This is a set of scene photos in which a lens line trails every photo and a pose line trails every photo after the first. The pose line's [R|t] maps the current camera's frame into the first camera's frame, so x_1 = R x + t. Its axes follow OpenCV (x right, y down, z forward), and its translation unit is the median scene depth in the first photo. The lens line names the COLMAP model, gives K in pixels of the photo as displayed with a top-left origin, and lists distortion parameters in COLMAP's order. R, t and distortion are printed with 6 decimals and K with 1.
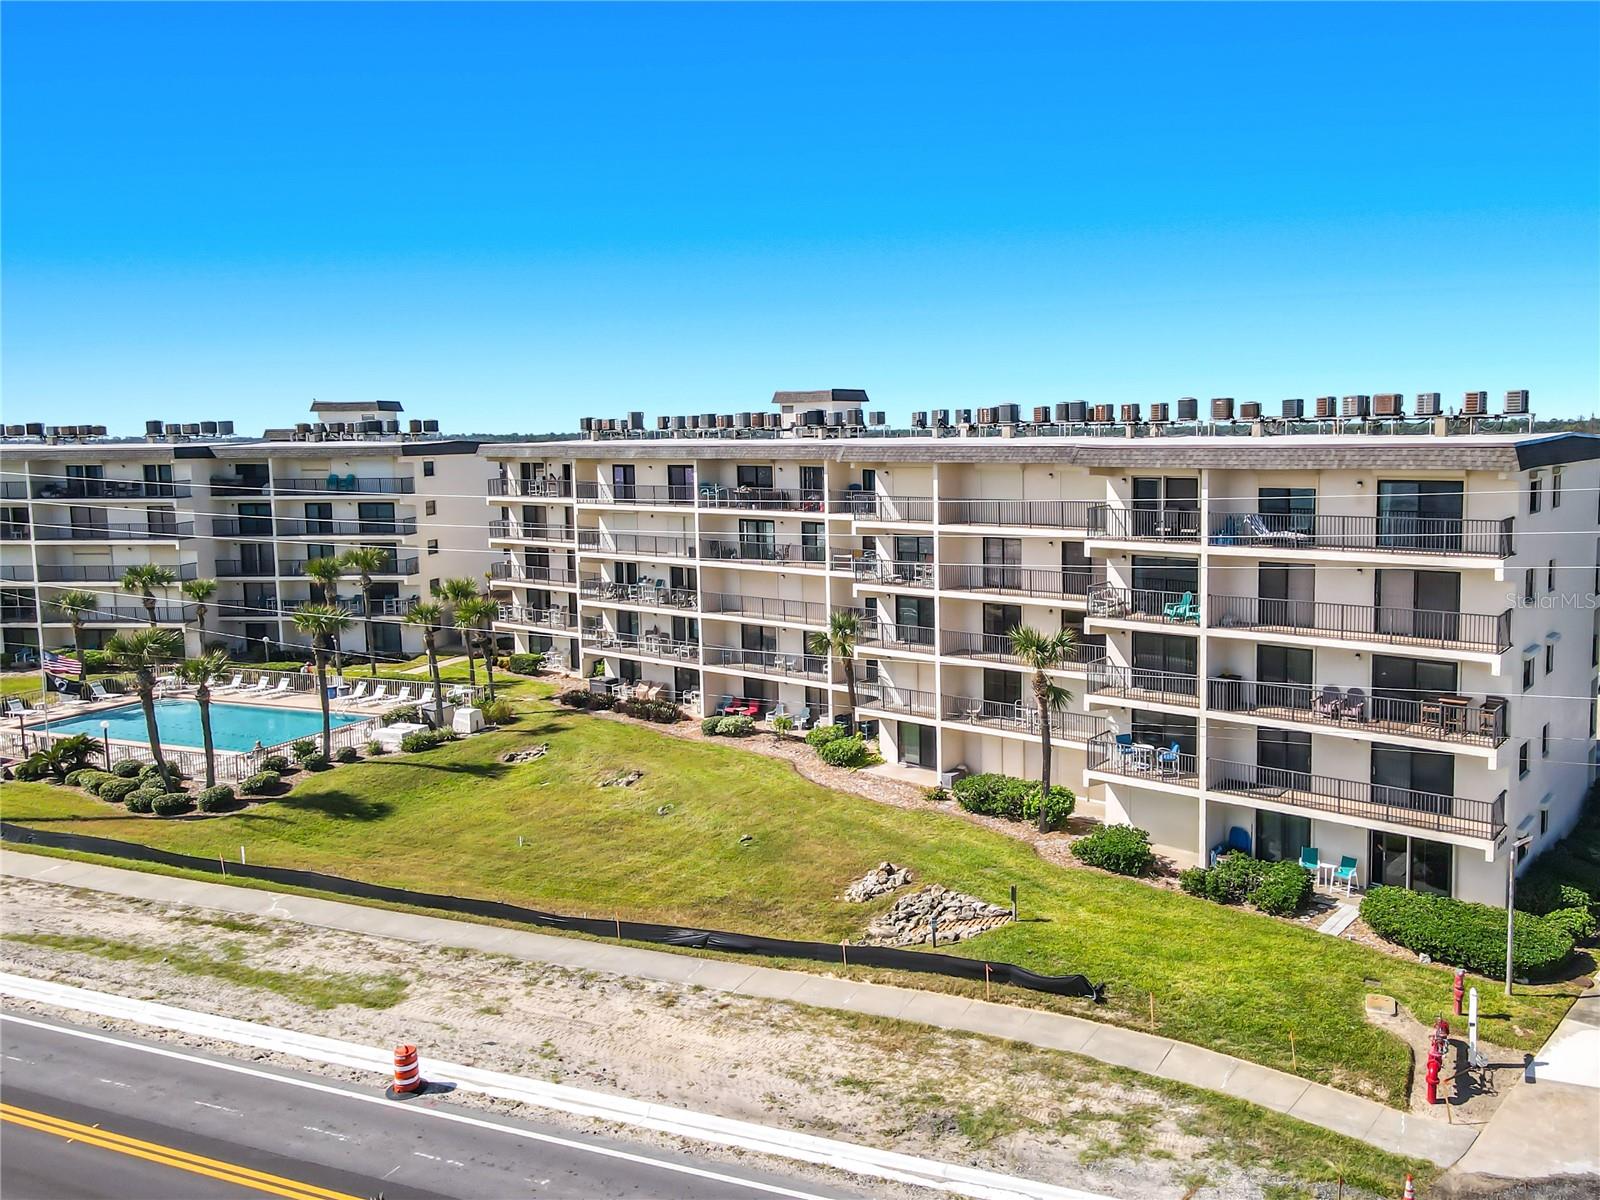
lens RADIAL K [[1229.8, 0, 959.5], [0, 1229.8, 556.4], [0, 0, 1]] dist [0.009052, -0.000866]
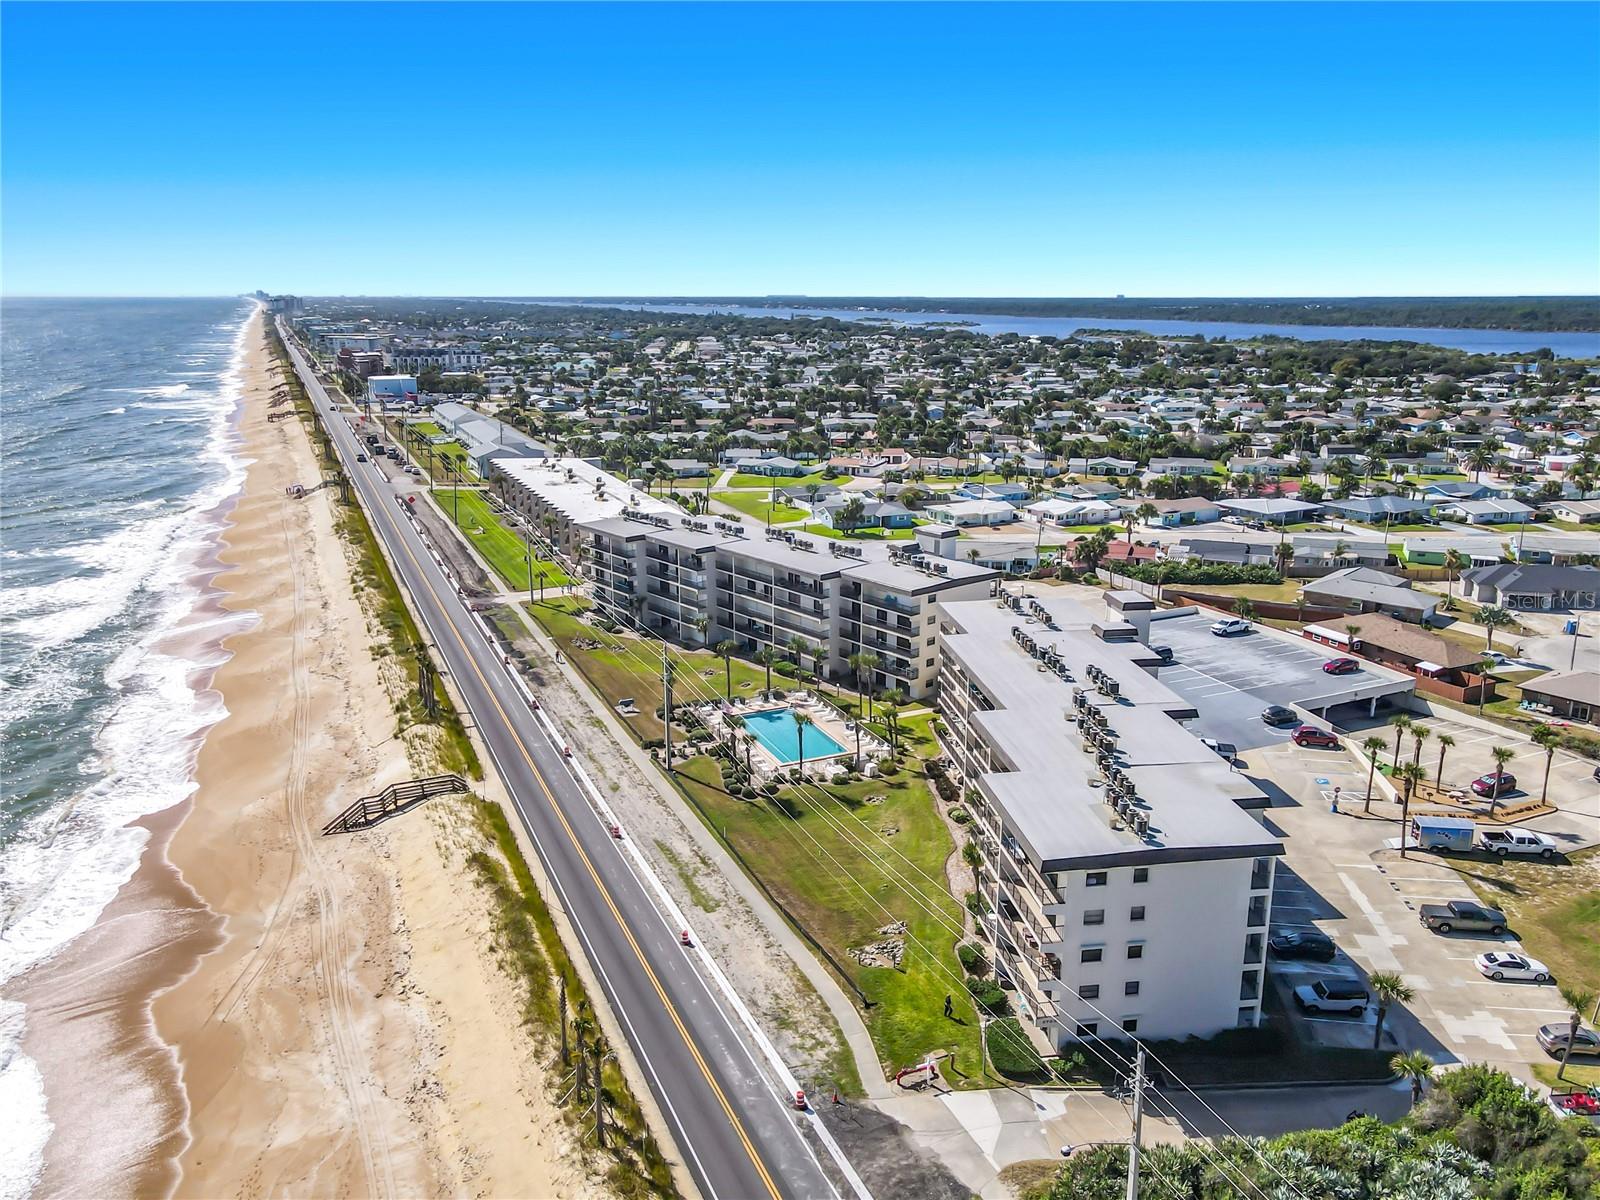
lens RADIAL K [[1174.5, 0, 839.8], [0, 1174.5, 598.8], [0, 0, 1]] dist [0.008632, 0.009558]
pose [[0.713545, 0.187992, -0.674917, 1.114387], [-0.080504, 0.978948, 0.187565, -0.679343], [0.695969, -0.079502, 0.713657, -0.560840]]
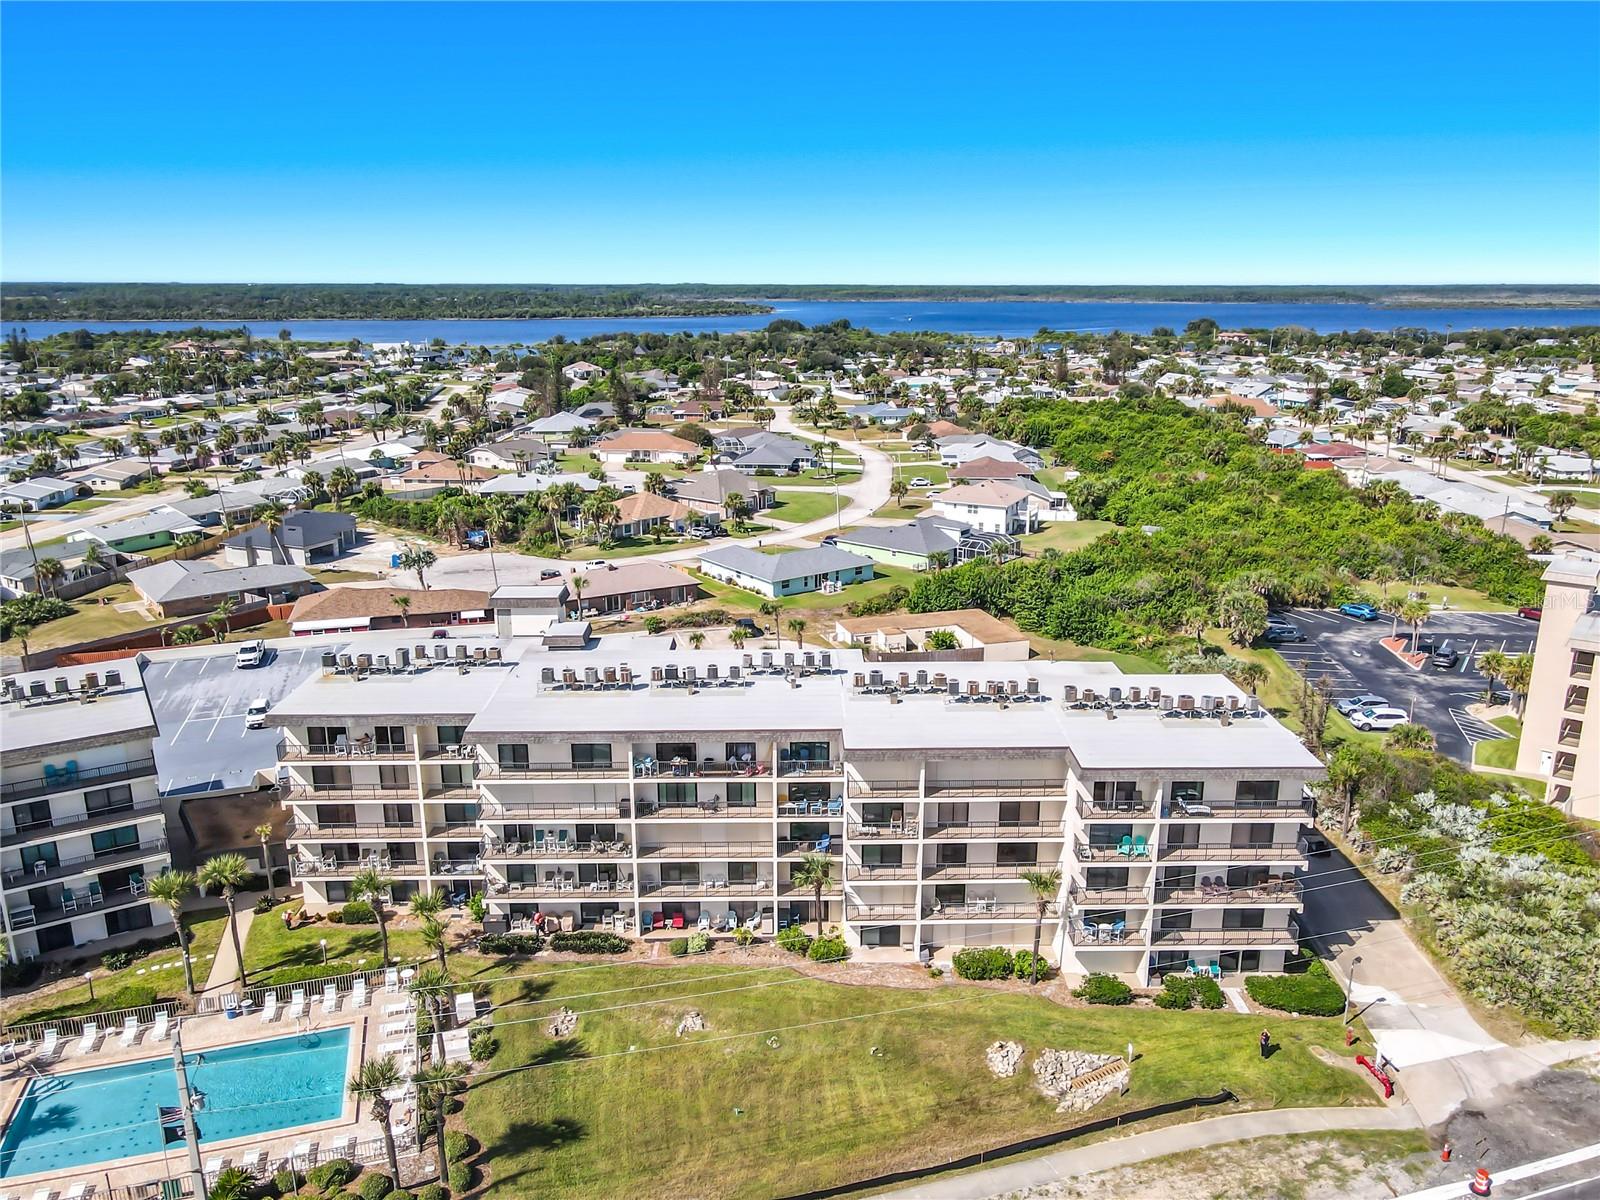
lens RADIAL K [[1188.1, 0, 800.0], [0, 1188.1, 600.0], [0, 0, 1]] dist [-0.044704, 0.094262]
pose [[0.798894, -0.145240, 0.583672, -0.967065], [0.051012, 0.983272, 0.174853, -0.537481], [-0.599304, -0.109915, 0.792940, -0.004418]]
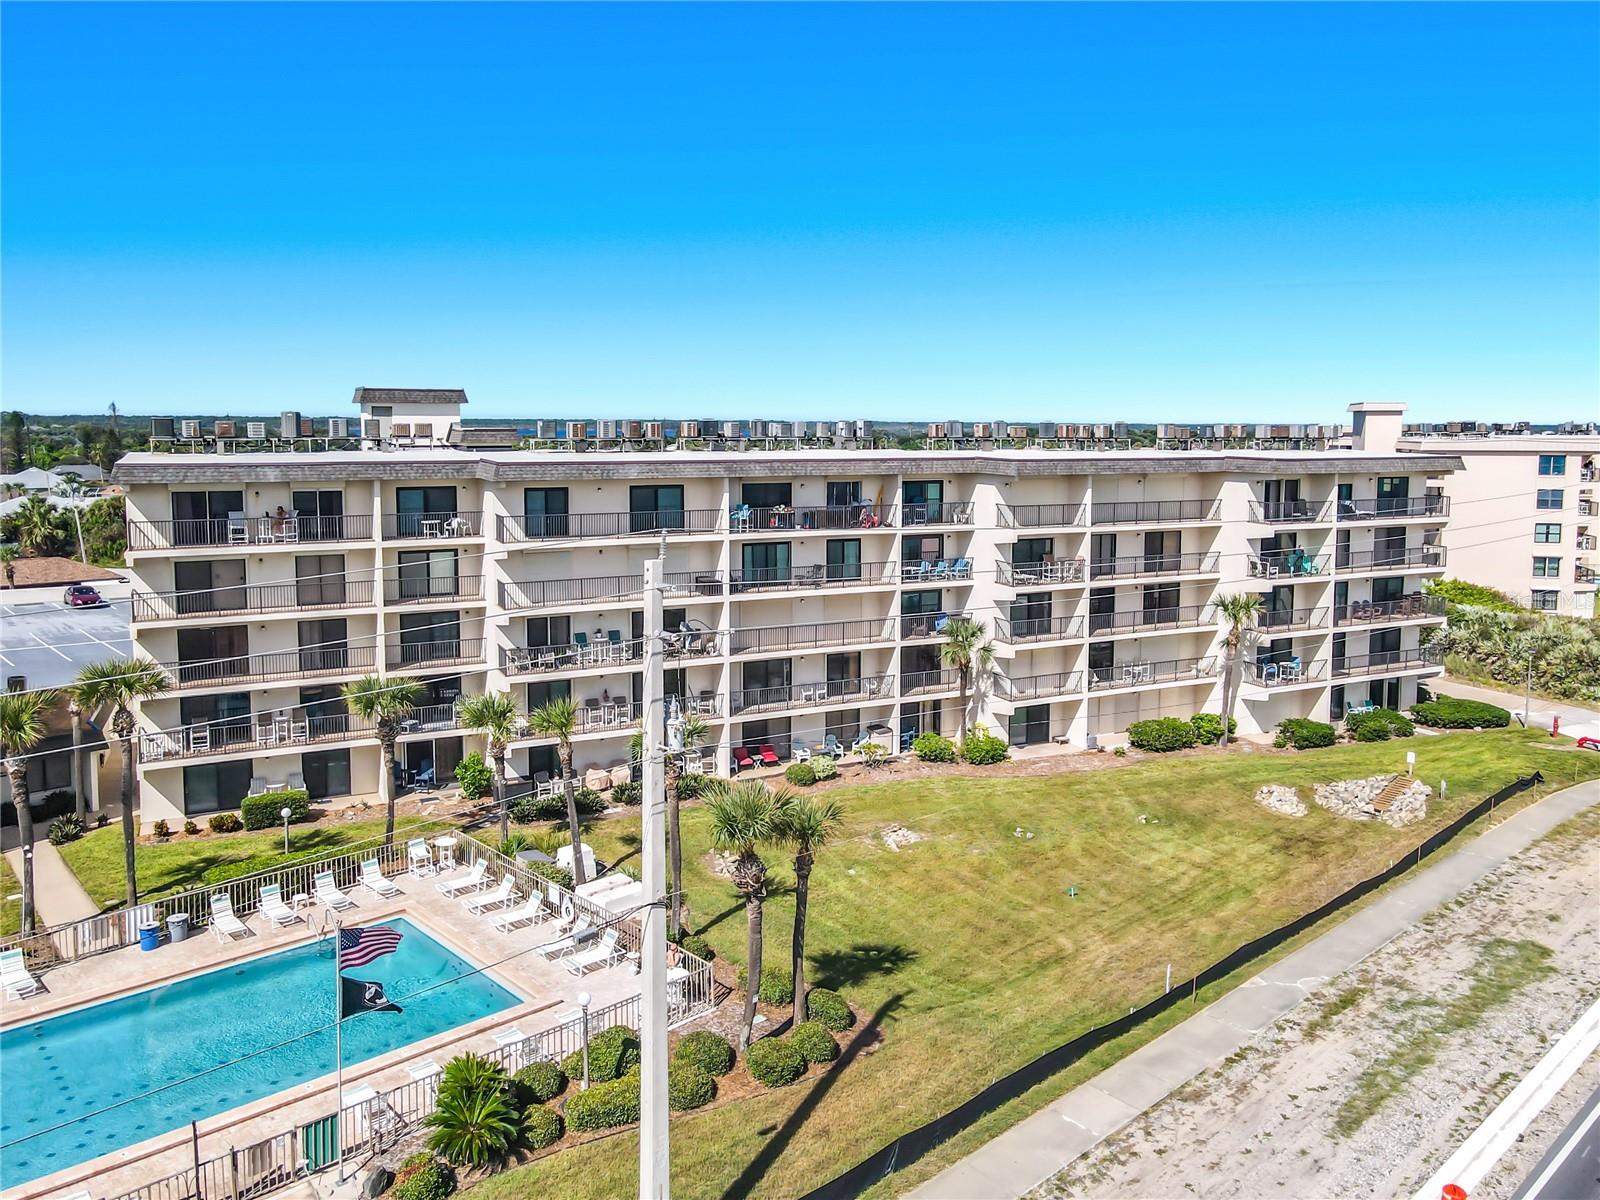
lens RADIAL K [[1211.5, 0, 810.8], [0, 1211.5, 524.6], [0, 0, 1]] dist [0.002206, 0.031814]
pose [[0.457426, -0.063133, 0.887004, -1.233259], [0.079871, 0.996362, 0.029728, -0.087920], [-0.885653, 0.057247, 0.460805, 0.732568]]
